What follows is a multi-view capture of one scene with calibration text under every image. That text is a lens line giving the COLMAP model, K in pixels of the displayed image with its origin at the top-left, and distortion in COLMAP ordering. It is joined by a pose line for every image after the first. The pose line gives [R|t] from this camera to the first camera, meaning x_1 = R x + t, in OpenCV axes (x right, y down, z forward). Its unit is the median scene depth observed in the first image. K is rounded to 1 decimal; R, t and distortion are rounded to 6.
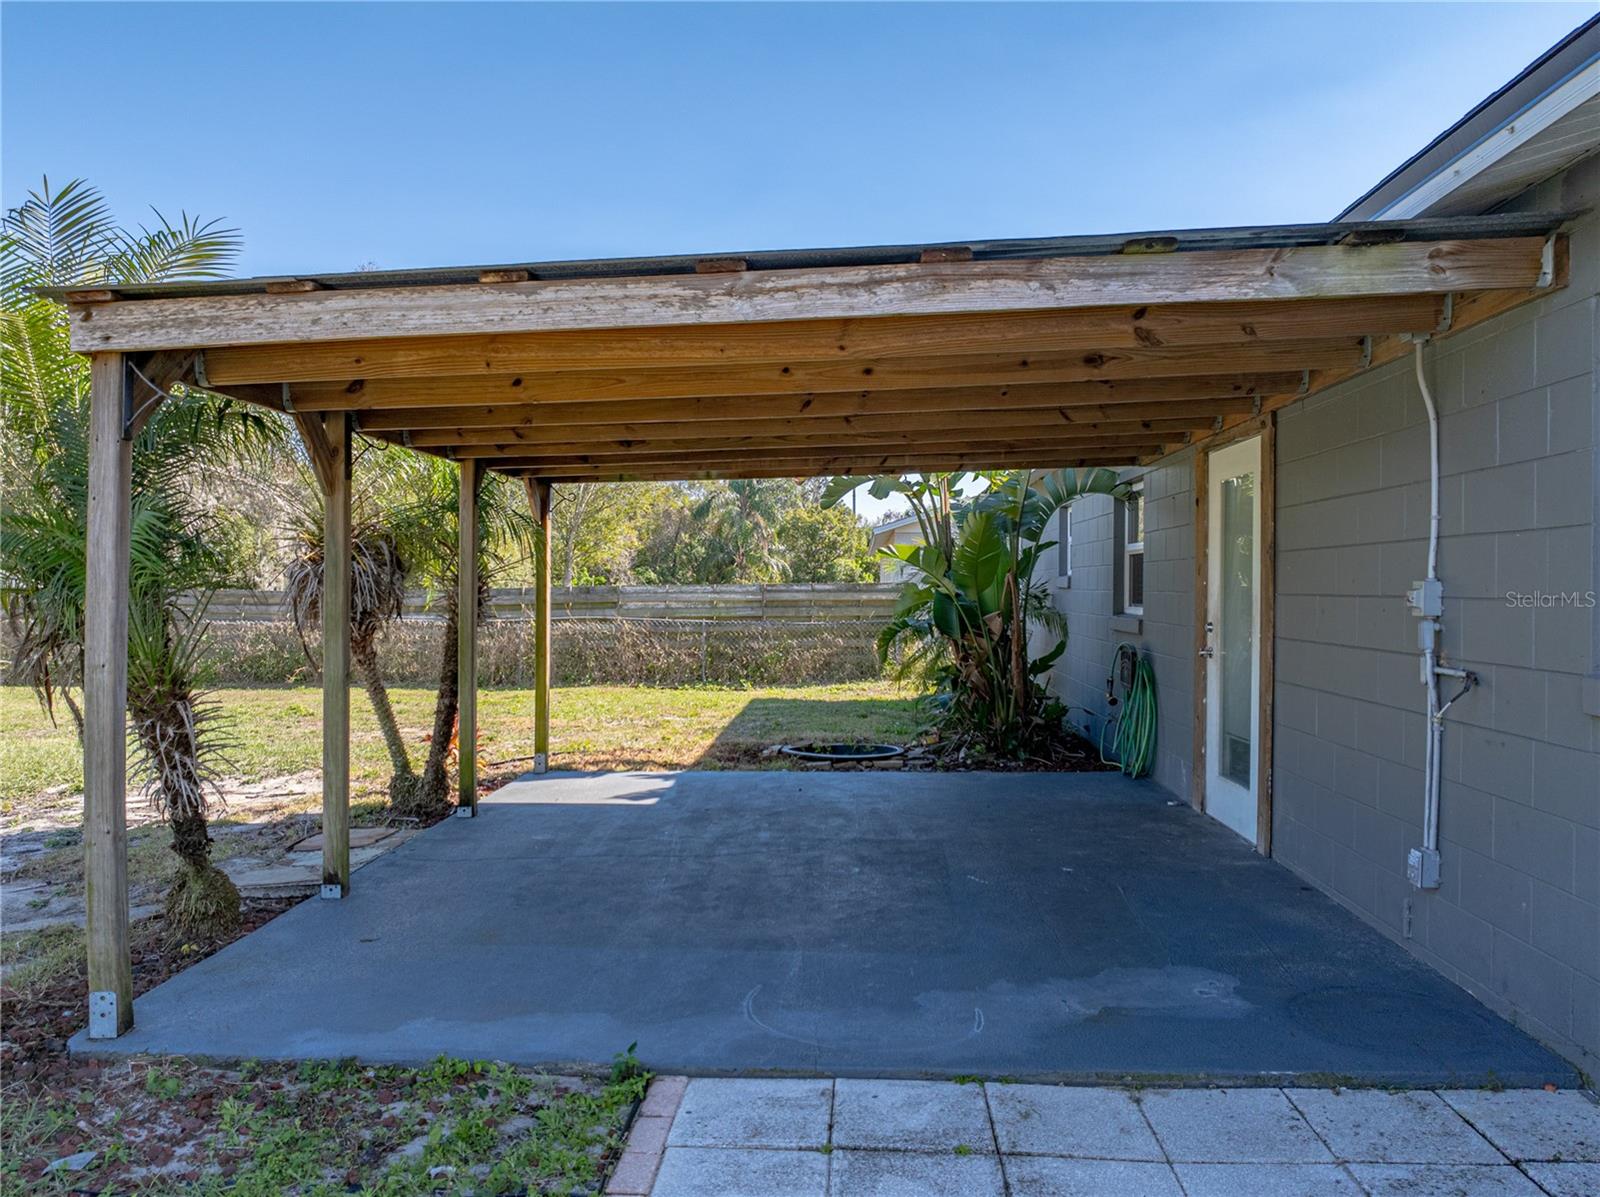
lens RADIAL K [[1133.7, 0, 800.0], [0, 1133.7, 598.5], [0, 0, 1]] dist [-0.048736, 0.047049]
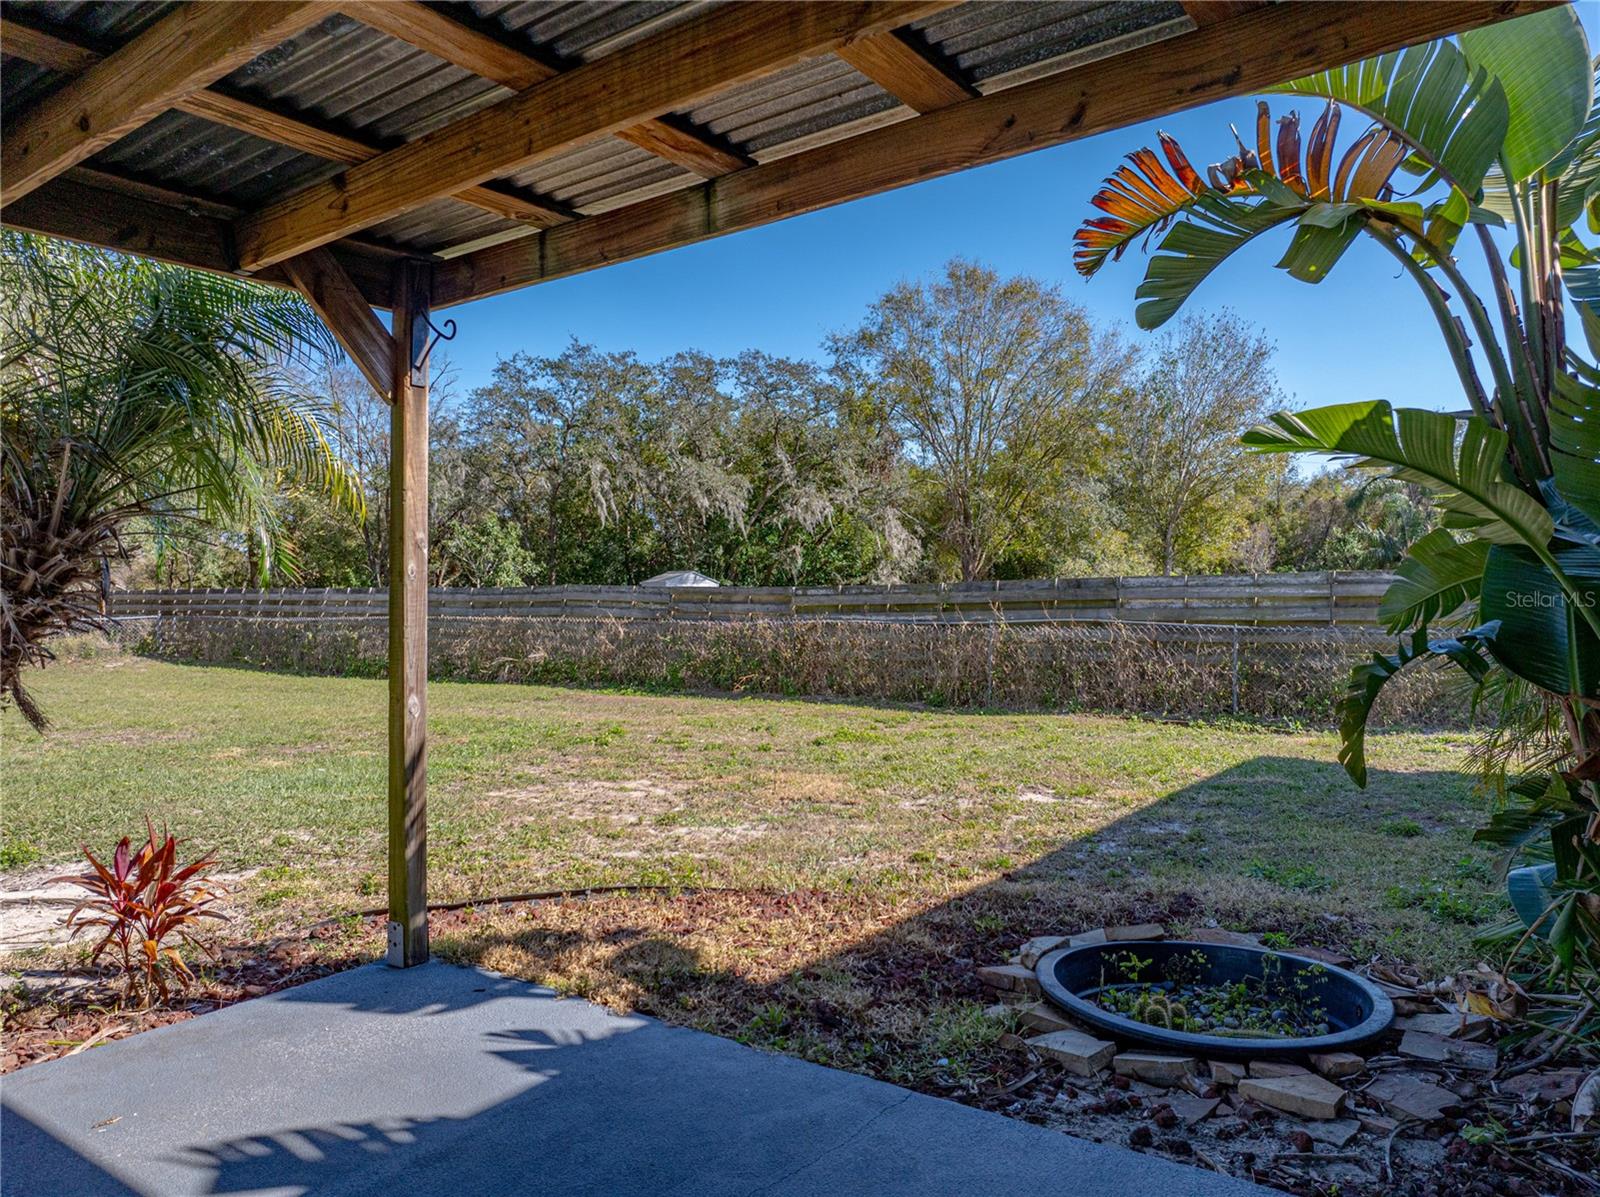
lens RADIAL K [[1133.7, 0, 800.0], [0, 1133.7, 598.5], [0, 0, 1]] dist [-0.048736, 0.047049]
pose [[0.846912, -0.000582, -0.531733, 0.053420], [-0.001193, 0.999995, -0.002995, 0.005118], [0.531732, 0.003171, 0.846907, 0.280861]]
